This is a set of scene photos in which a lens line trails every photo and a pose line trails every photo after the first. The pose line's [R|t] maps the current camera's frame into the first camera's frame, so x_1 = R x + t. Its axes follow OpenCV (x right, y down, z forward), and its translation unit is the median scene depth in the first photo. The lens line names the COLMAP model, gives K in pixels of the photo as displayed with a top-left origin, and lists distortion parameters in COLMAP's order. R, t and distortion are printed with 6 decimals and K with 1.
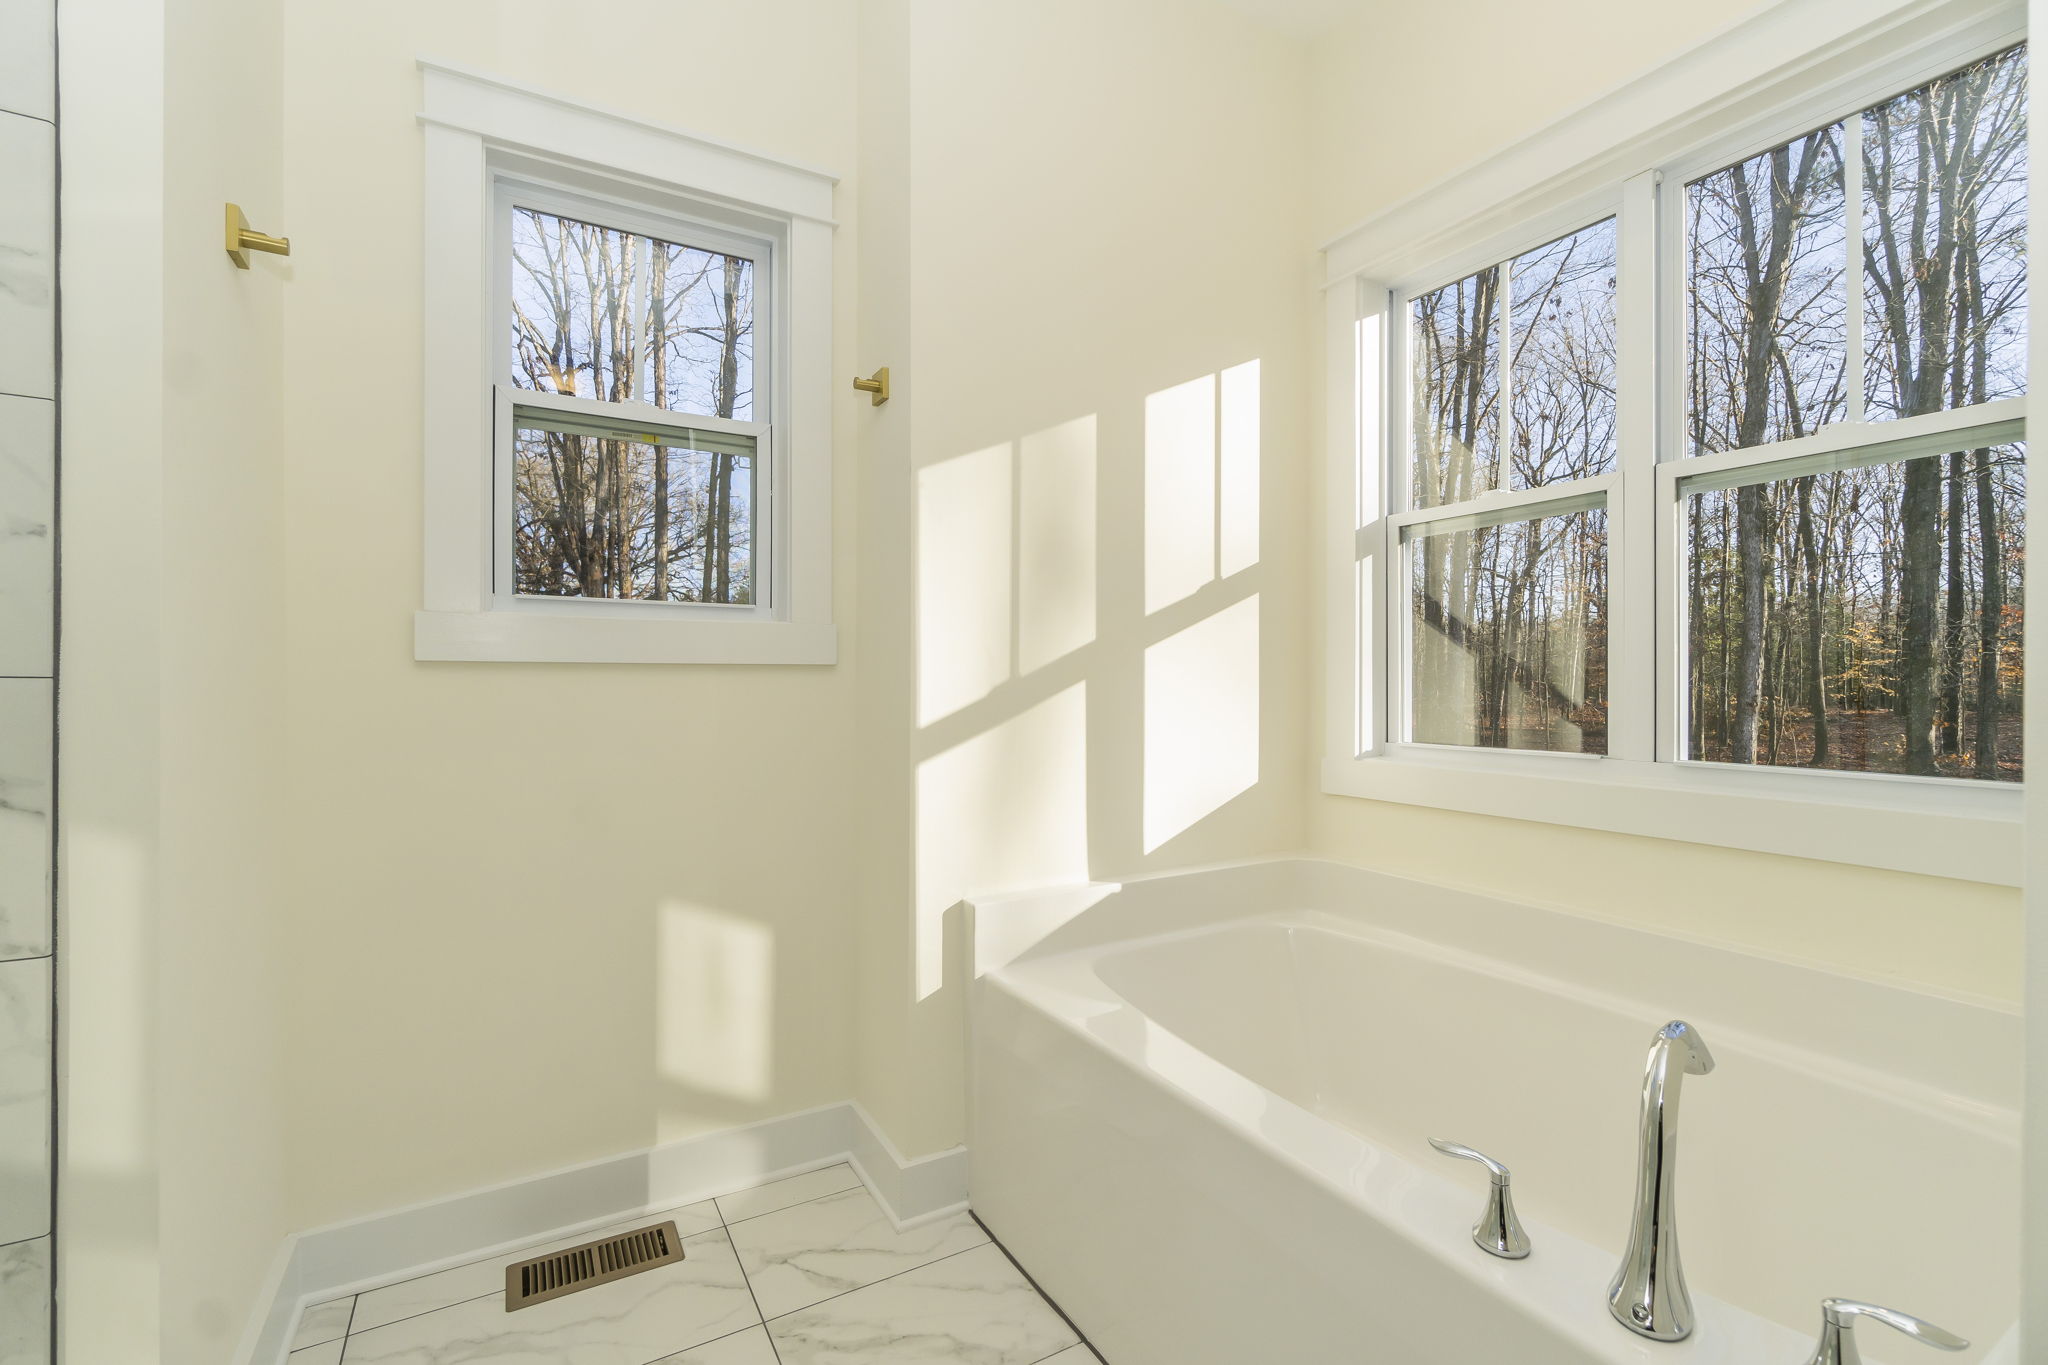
lens RADIAL K [[881.3, 0, 997.0], [0, 881.3, 690.0], [0, 0, 1]] dist [0.001574, -0.000958]
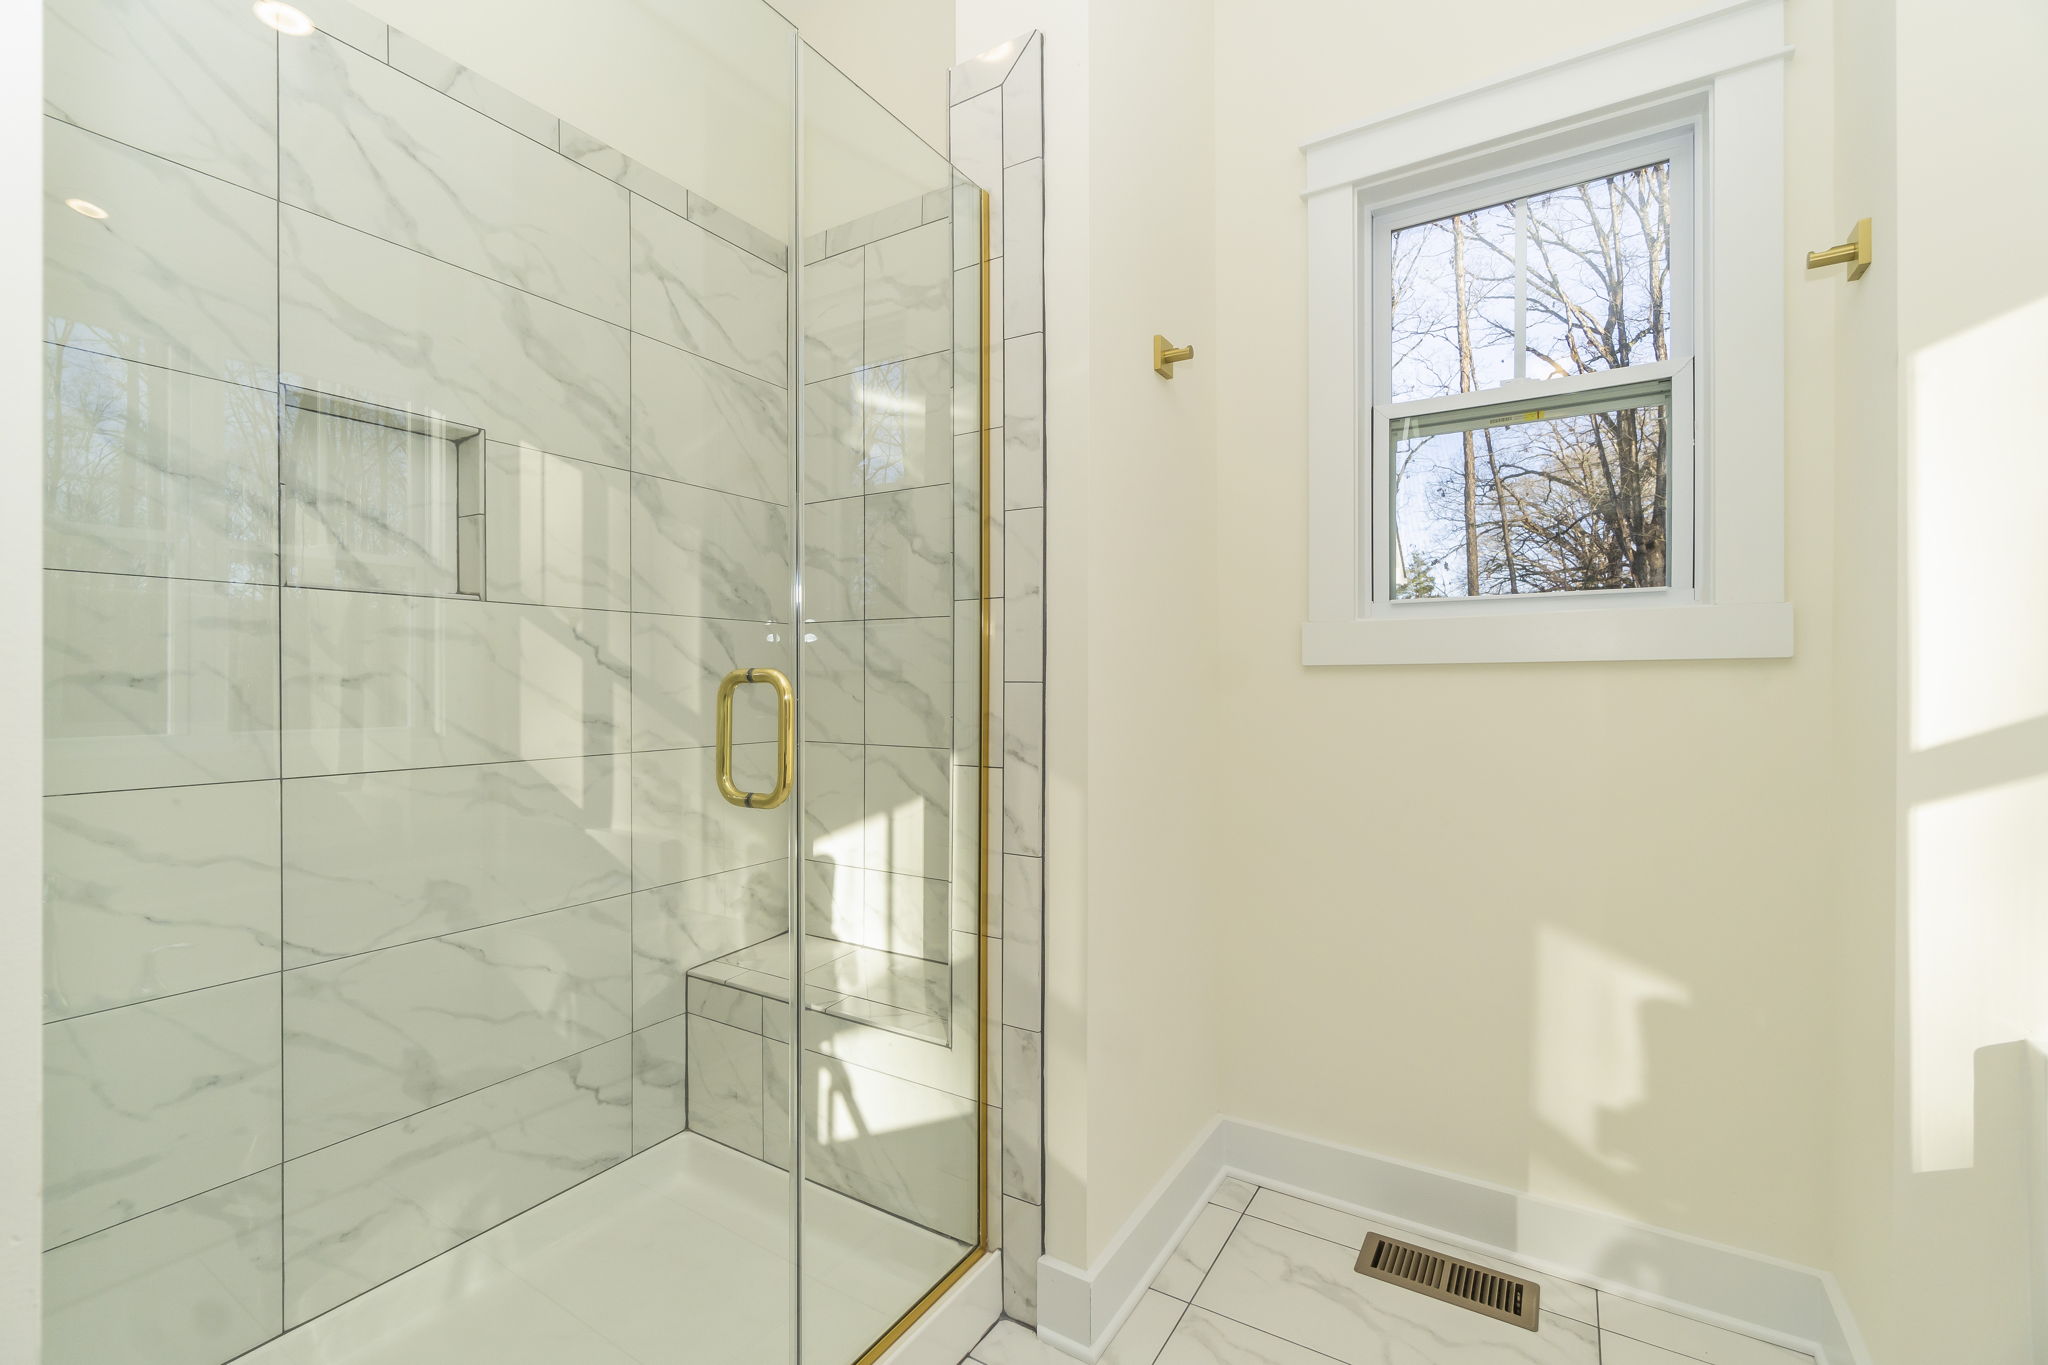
lens RADIAL K [[881.3, 0, 1024.7], [0, 881.3, 691.3], [0, 0, 1]] dist [0.001574, -0.000958]
pose [[0.488195, 0.003326, -0.872728, 0.152024], [-0.004235, 0.999990, 0.001443, 0.000113], [0.872724, 0.002991, 0.488204, 0.102411]]
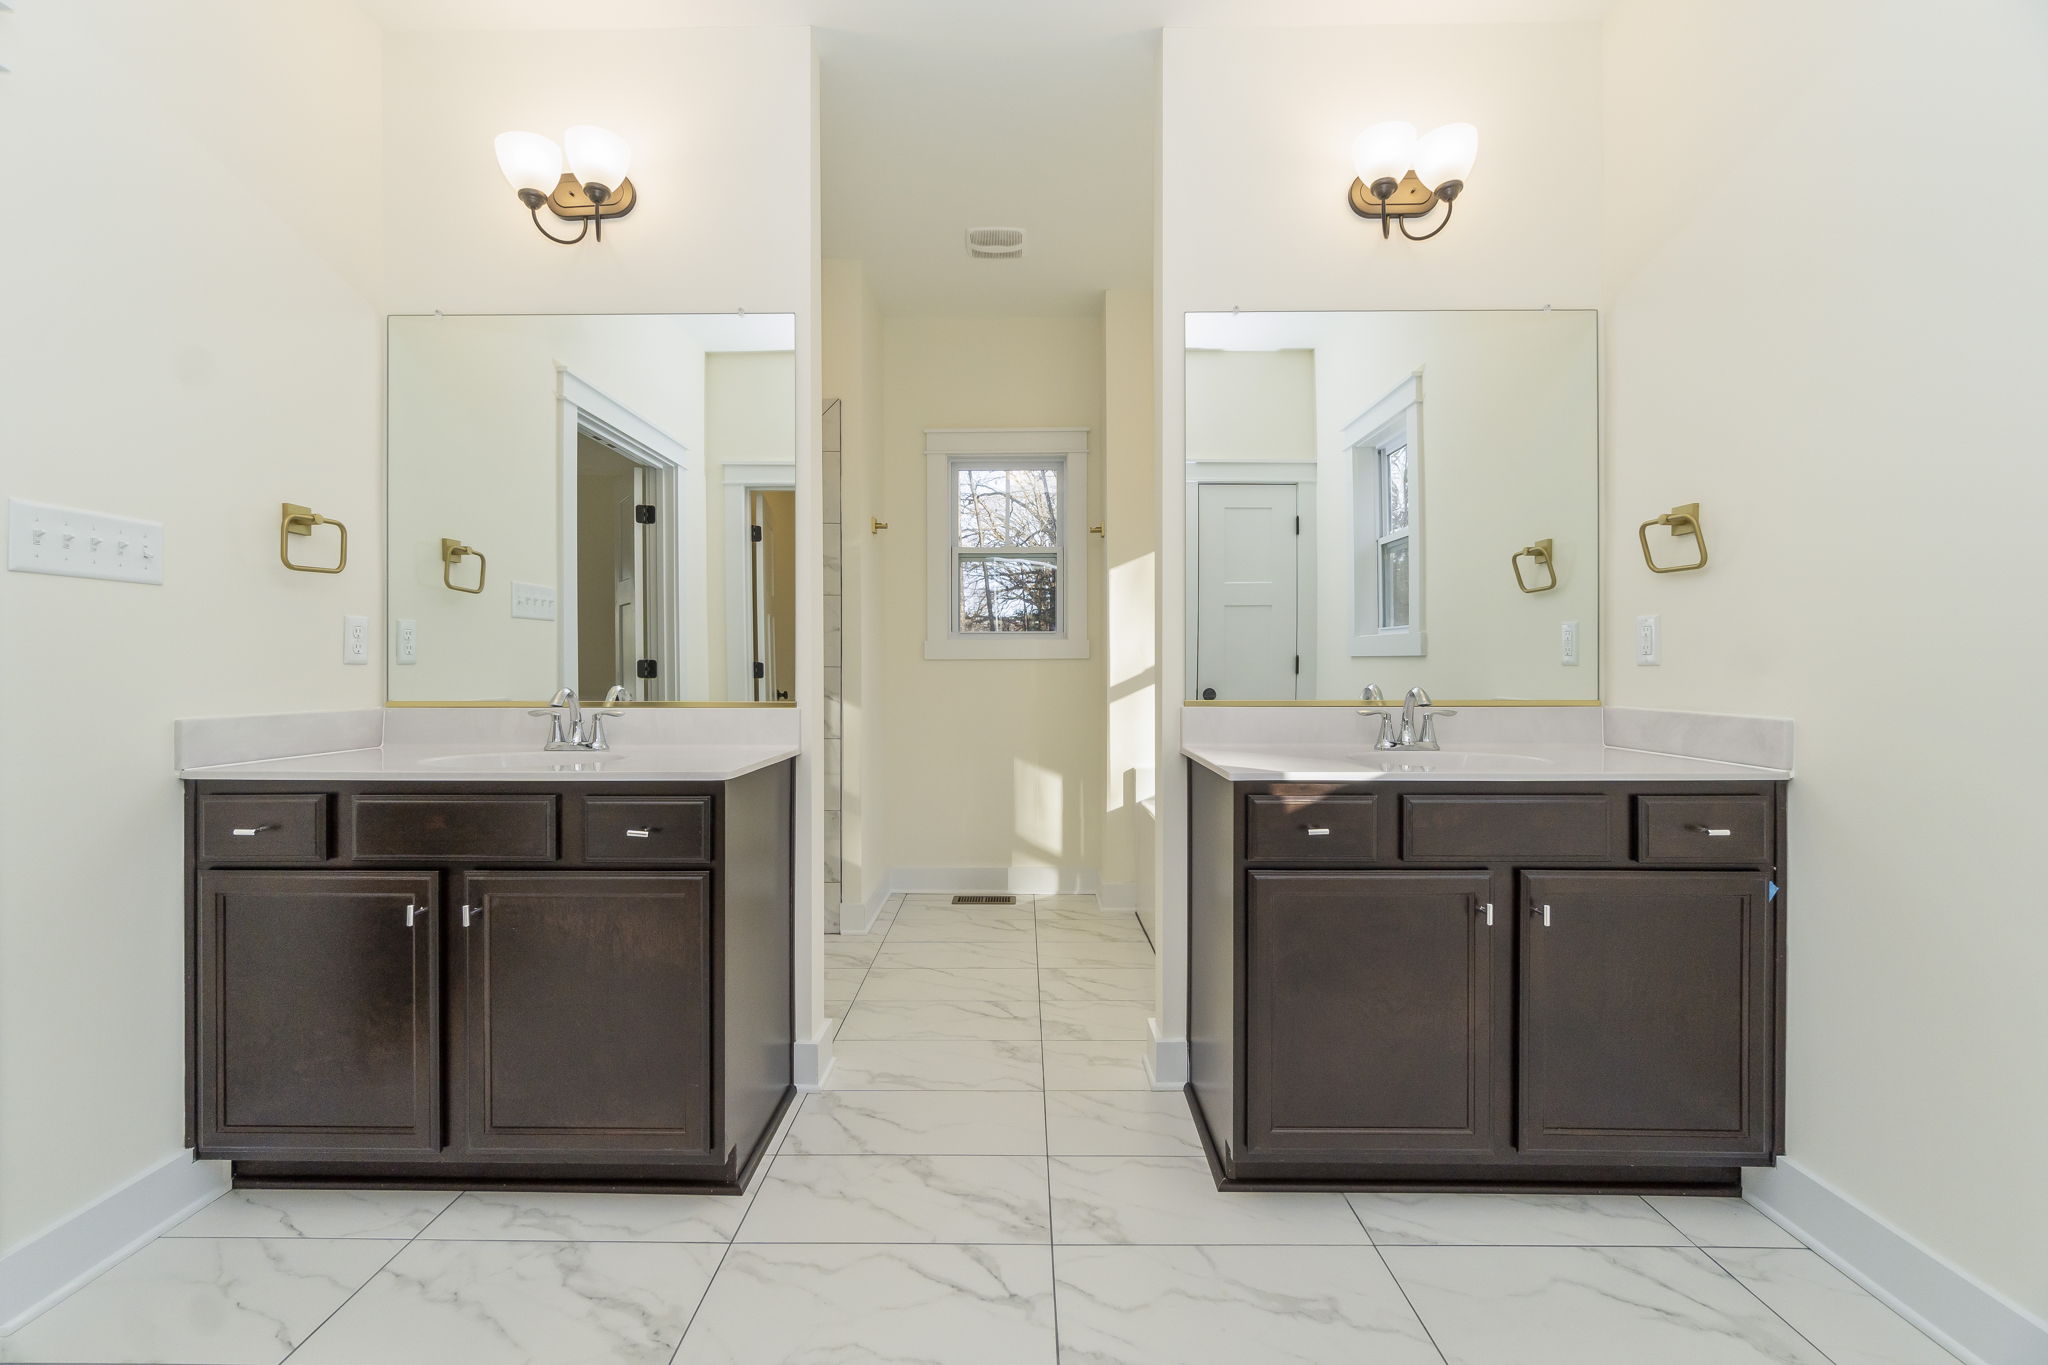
lens RADIAL K [[881.3, 0, 1026.4], [0, 881.3, 677.4], [0, 0, 1]] dist [0.001574, -0.000958]
pose [[0.873700, -0.000711, -0.486464, 0.778501], [0.004203, 0.999973, 0.006088, 0.009929], [0.486447, -0.007364, 0.873679, -1.013311]]
